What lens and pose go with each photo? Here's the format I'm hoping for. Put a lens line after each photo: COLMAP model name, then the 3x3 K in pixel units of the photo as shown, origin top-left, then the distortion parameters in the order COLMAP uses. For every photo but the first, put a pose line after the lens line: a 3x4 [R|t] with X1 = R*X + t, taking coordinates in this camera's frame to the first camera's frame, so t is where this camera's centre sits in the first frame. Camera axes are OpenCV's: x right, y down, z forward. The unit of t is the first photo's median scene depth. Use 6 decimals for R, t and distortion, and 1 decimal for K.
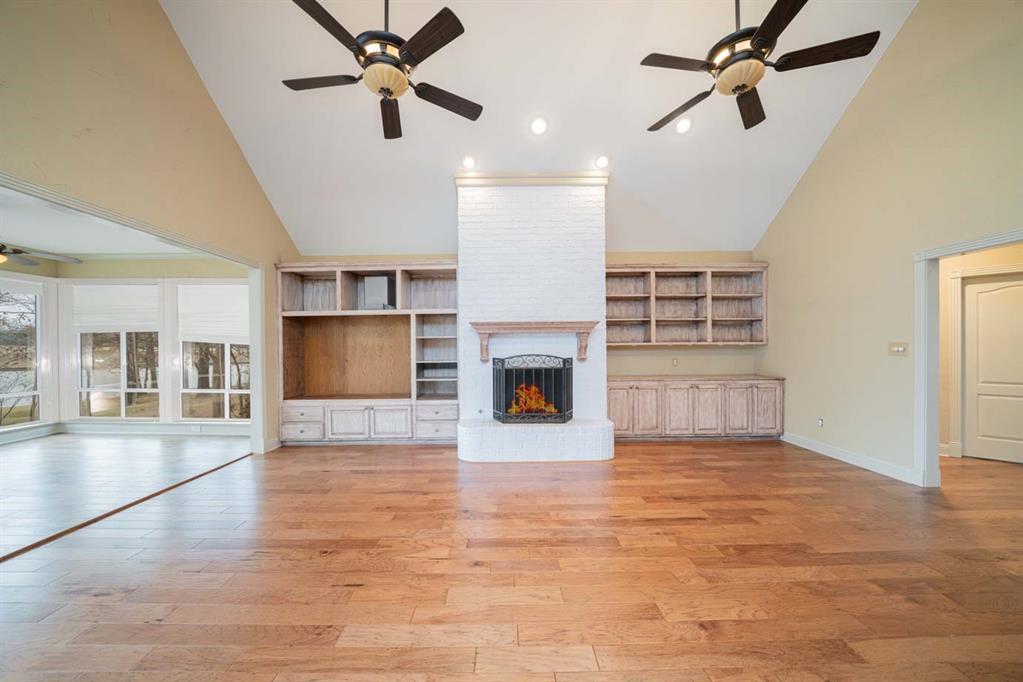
lens RADIAL K [[365.9, 0, 493.5], [0, 365.9, 347.2], [0, 0, 1]] dist [-0.016781, -0.000134]
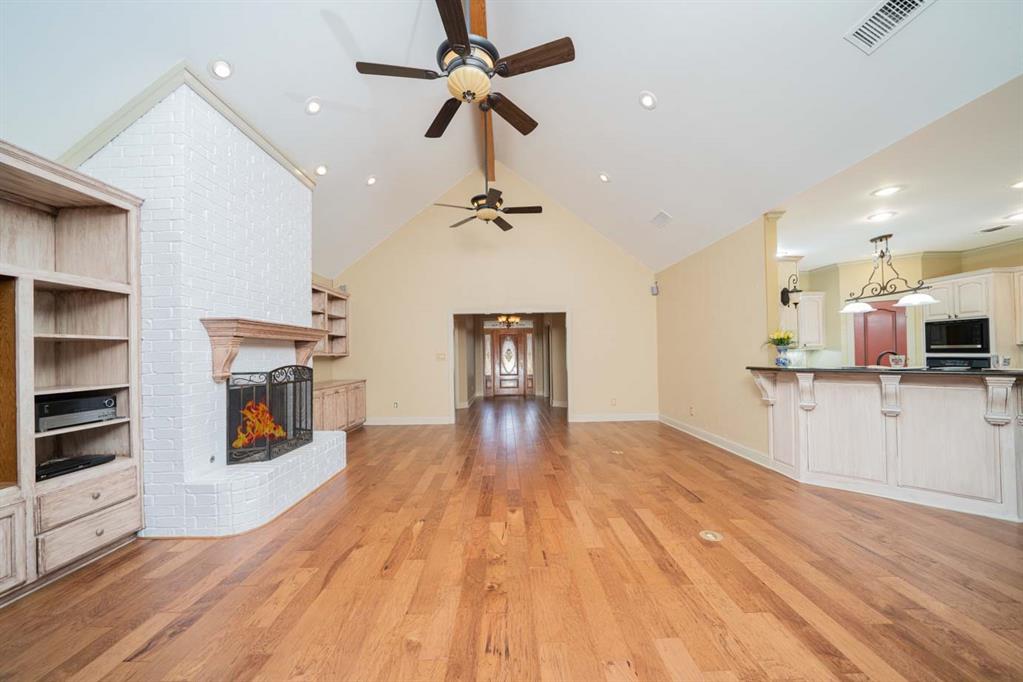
lens RADIAL K [[383.9, 0, 510.9], [0, 383.9, 349.2], [0, 0, 1]] dist [-0.009132, 0.000218]
pose [[-0.037511, 0.024477, 0.998996, -0.716968], [0.019591, 0.999526, -0.023754, 0.011587], [-0.999104, 0.018680, -0.037972, 0.504057]]
